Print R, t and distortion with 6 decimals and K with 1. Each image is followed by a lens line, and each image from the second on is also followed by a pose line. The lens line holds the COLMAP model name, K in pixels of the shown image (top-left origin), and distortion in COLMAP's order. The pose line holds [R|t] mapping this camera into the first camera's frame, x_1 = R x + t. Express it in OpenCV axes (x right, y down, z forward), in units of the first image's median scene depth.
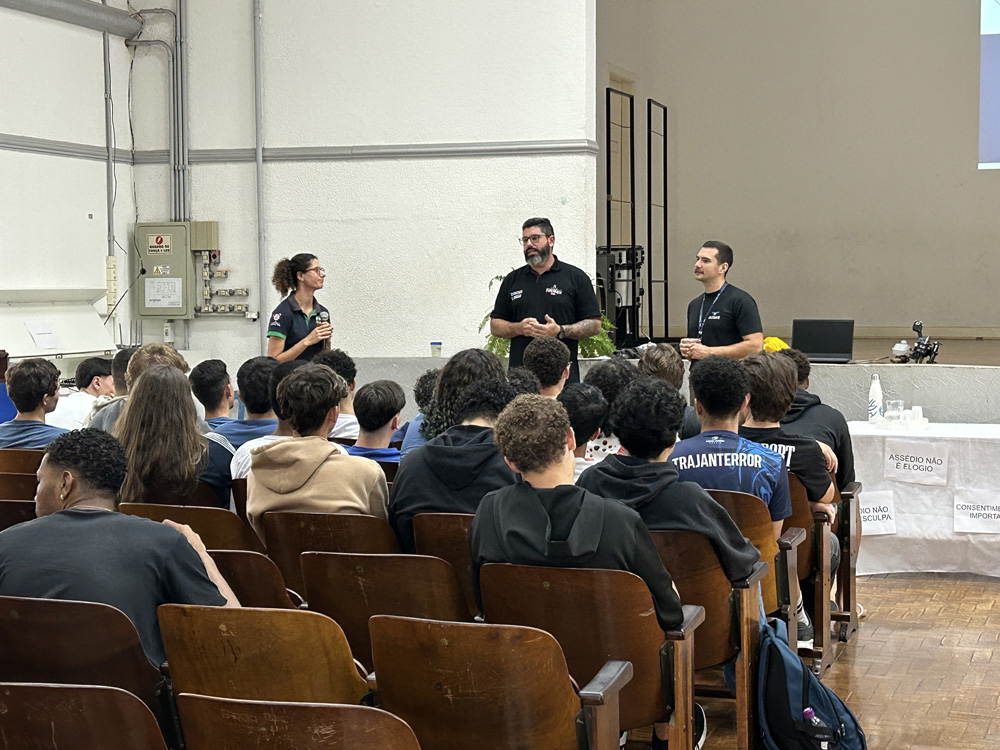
lens RADIAL K [[1807.0, 0, 501.0], [0, 1807.0, 376.8], [0, 0, 1]] dist [0.188887, 0.000000]
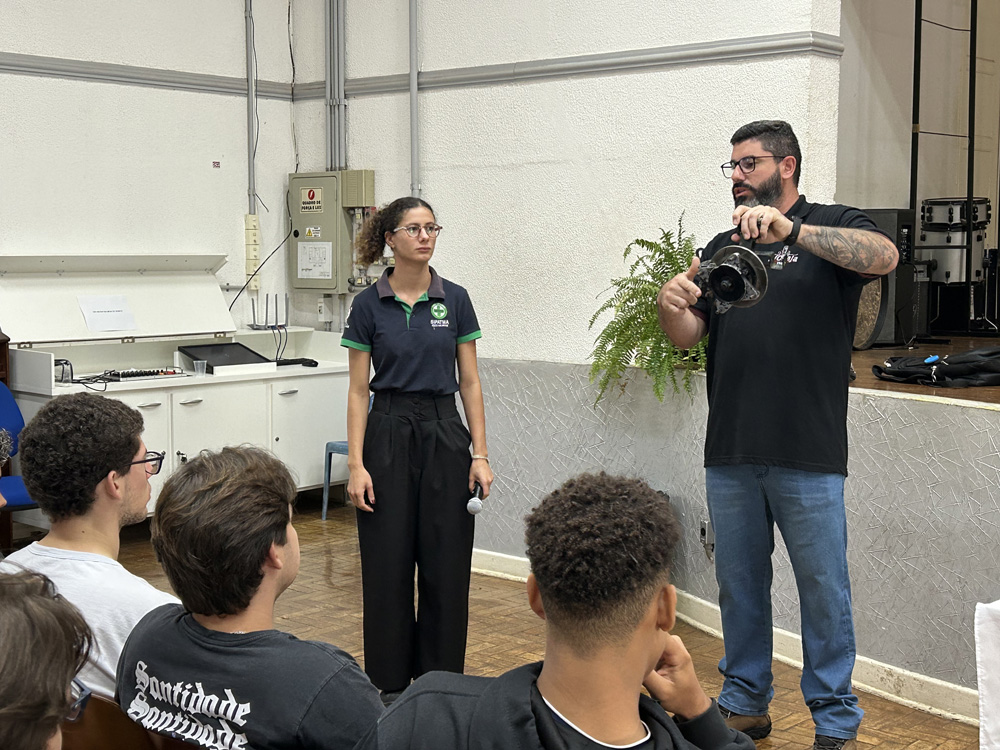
lens RADIAL K [[1499.6, 0, 497.7], [0, 1499.6, 368.9], [0, 0, 1]] dist [0.139244, 0.000000]
pose [[0.919856, 0.039886, -0.390223, 0.152081], [-0.027334, 0.998916, 0.037670, -0.026028], [0.391303, -0.023984, 0.919949, 0.427337]]
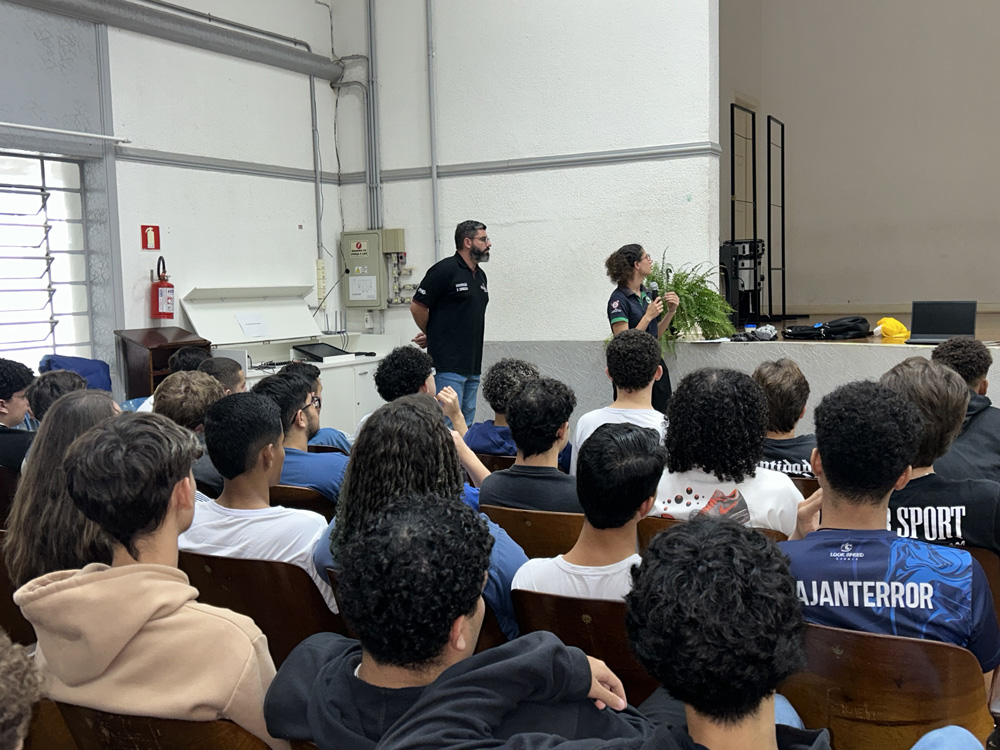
lens RADIAL K [[1055.5, 0, 501.5], [0, 1055.5, 378.2], [0, 0, 1]] dist [0.102388, 0.000000]
pose [[0.985847, -0.006170, -0.167533, 0.028113], [0.013186, 0.999080, 0.040803, -0.013274], [0.167127, -0.042435, 0.985022, 0.309486]]
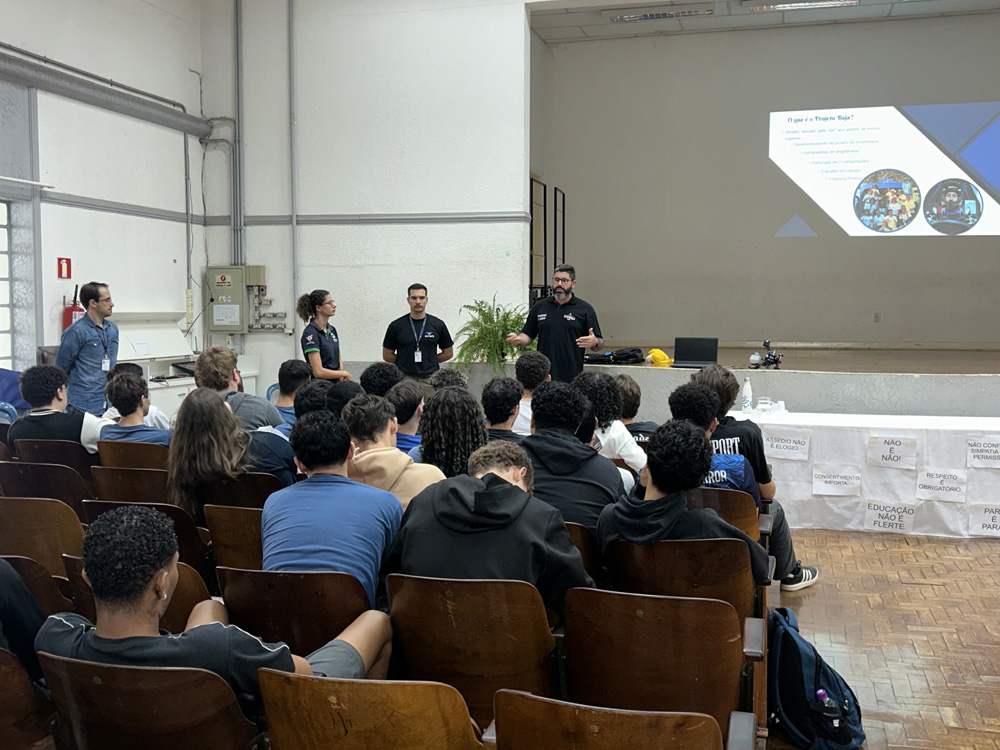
lens RADIAL K [[1063.7, 0, 492.0], [0, 1063.7, 377.7], [0, 0, 1]] dist [0.107089, 0.000000]
pose [[0.997693, 0.002513, 0.067845, -0.033864], [-0.003413, 0.999908, 0.013155, -0.008640], [-0.067806, -0.013356, 0.997609, 0.142767]]
